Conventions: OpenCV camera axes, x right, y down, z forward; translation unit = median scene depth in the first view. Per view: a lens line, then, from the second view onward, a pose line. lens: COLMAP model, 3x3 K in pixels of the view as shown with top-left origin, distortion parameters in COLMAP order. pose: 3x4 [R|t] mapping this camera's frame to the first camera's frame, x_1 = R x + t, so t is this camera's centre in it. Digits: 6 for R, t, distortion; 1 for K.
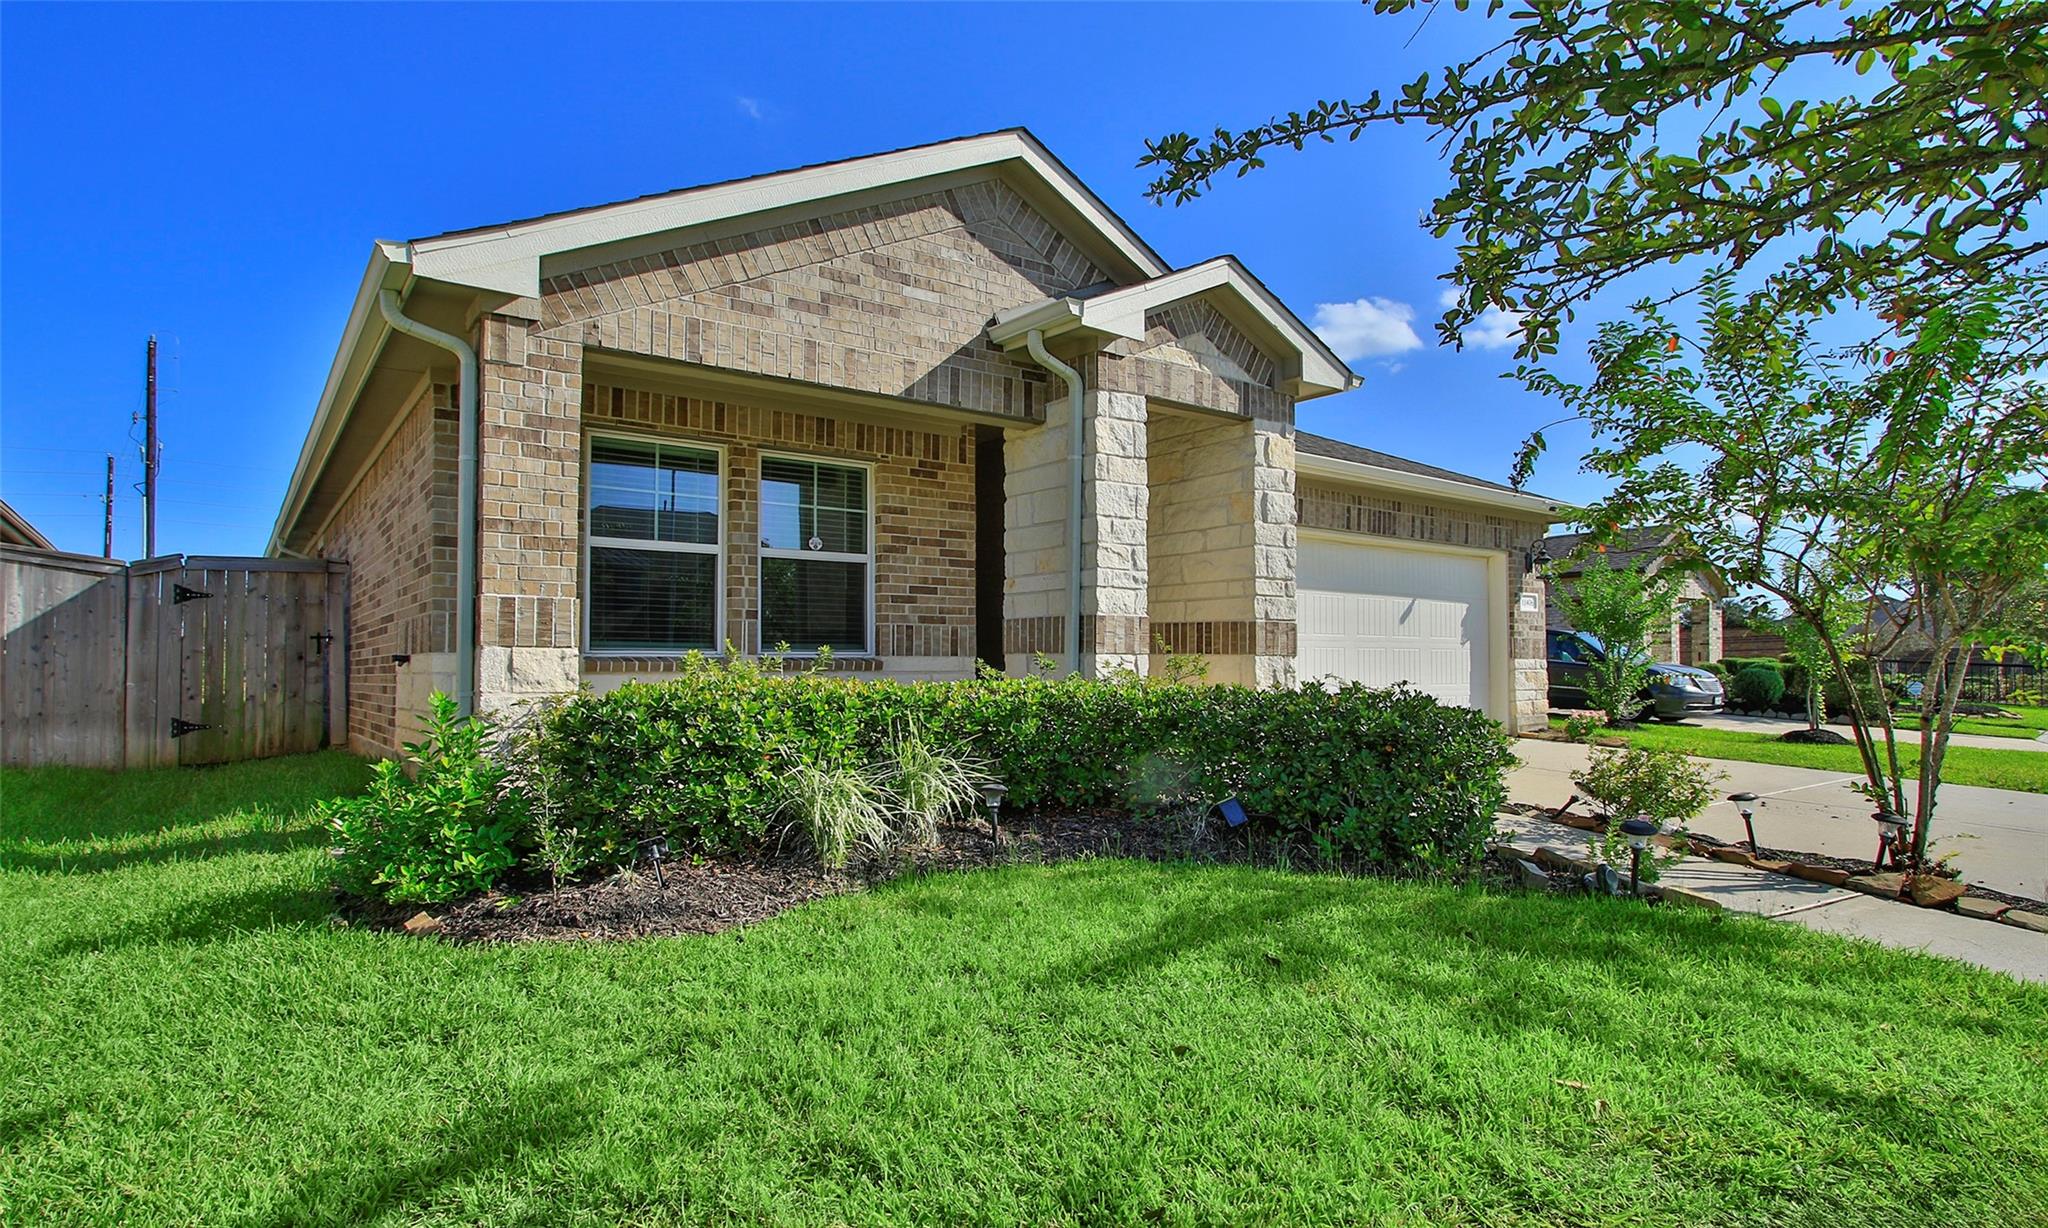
lens RADIAL K [[1045.5, 0, 1020.9], [0, 1045.5, 626.9], [0, 0, 1]] dist [-0.006783, -0.000074]
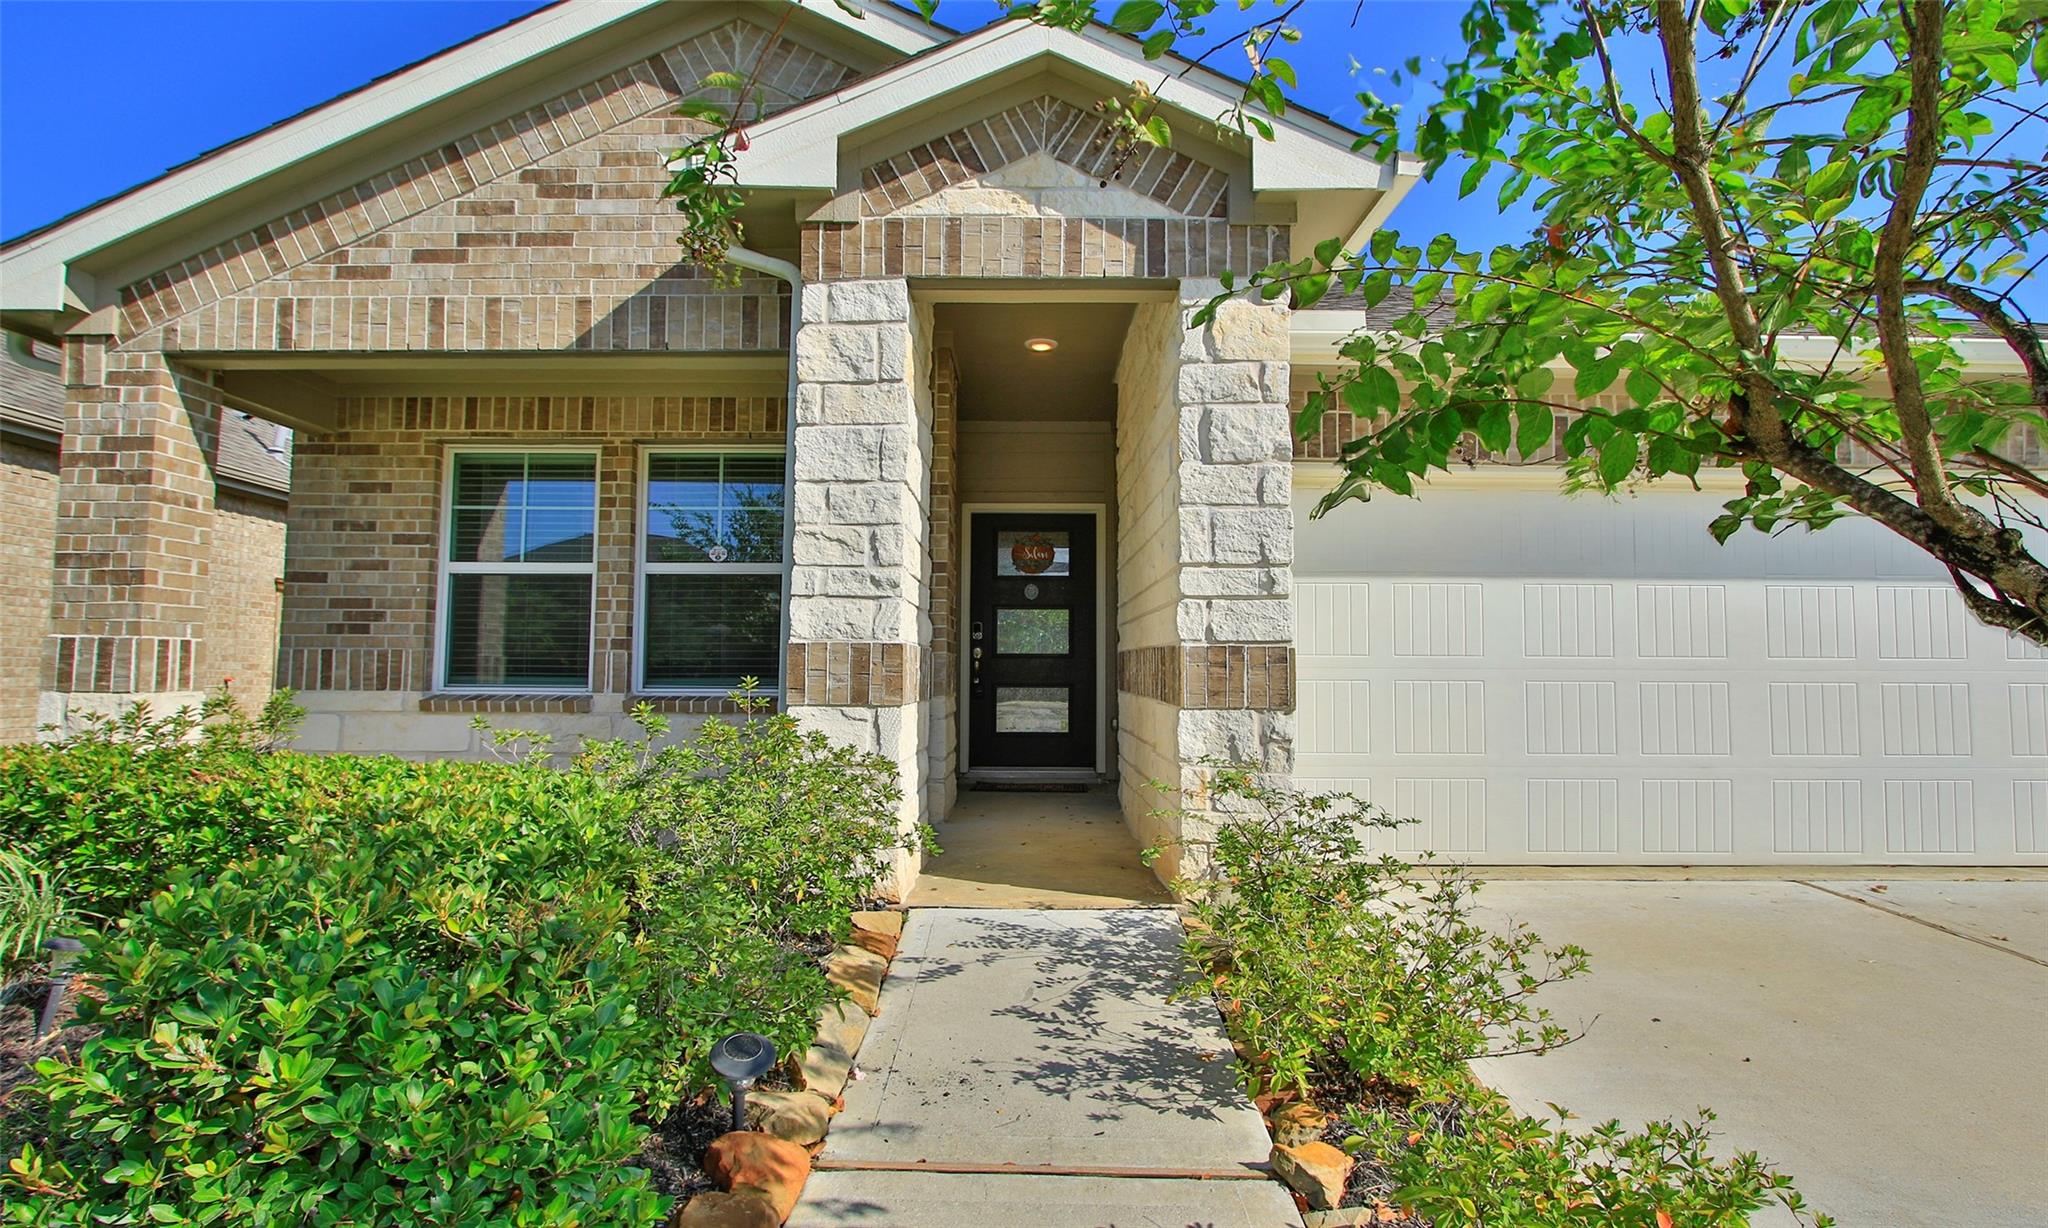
lens RADIAL K [[1045.5, 0, 1031.5], [0, 1045.5, 593.2], [0, 0, 1]] dist [-0.006783, -0.000074]
pose [[0.801802, -0.040118, -0.596242, 0.526109], [0.014826, 0.998772, -0.047265, -0.008800], [0.597406, 0.029058, 0.801412, 0.557404]]
